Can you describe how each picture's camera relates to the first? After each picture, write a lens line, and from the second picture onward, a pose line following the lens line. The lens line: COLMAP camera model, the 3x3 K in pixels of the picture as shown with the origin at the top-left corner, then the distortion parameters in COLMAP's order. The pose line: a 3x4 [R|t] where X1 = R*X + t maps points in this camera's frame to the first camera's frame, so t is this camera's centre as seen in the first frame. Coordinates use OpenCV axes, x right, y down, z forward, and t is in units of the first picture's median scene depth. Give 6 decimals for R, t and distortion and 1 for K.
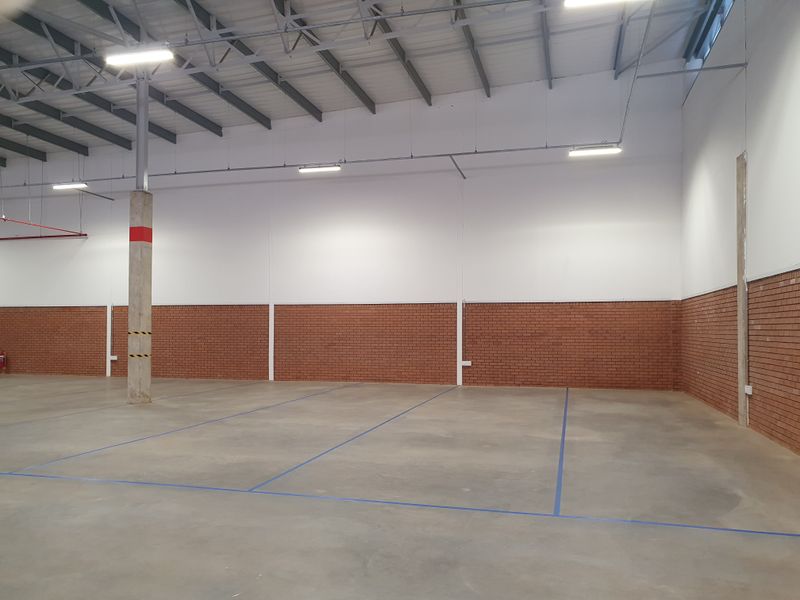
lens RADIAL K [[627.6, 0, 398.4], [0, 627.6, 303.7], [0, 0, 1]] dist [-0.002595, 0.012371]
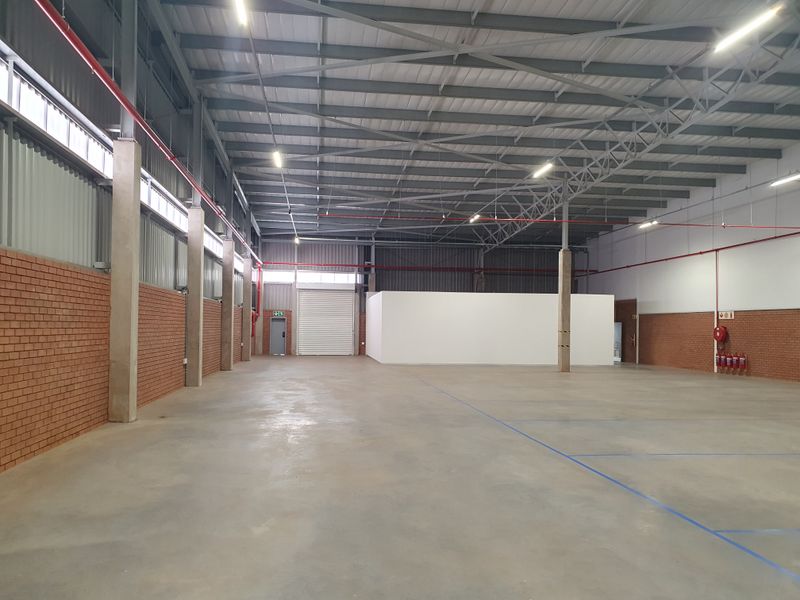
lens RADIAL K [[627.6, 0, 392.0], [0, 627.6, 306.9], [0, 0, 1]] dist [-0.002595, 0.012371]
pose [[0.374206, -0.027253, -0.926945, 0.116789], [0.027159, 0.999461, -0.018421, 0.002816], [0.926948, -0.018281, 0.374745, 0.097004]]
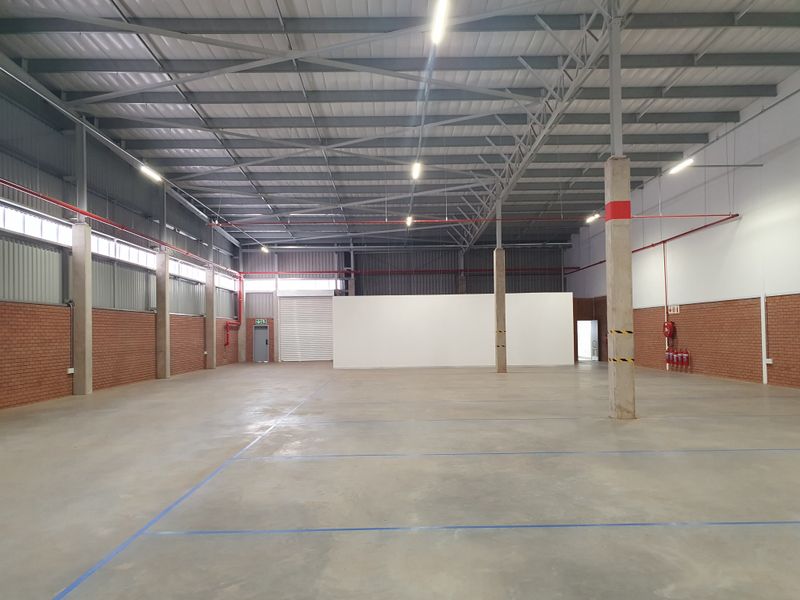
lens RADIAL K [[627.6, 0, 405.9], [0, 627.6, 307.6], [0, 0, 1]] dist [-0.002595, 0.012371]
pose [[0.276054, -0.043794, -0.960144, 0.207824], [0.056572, 0.997970, -0.029254, 0.016166], [0.959476, -0.046242, 0.277972, 0.356604]]
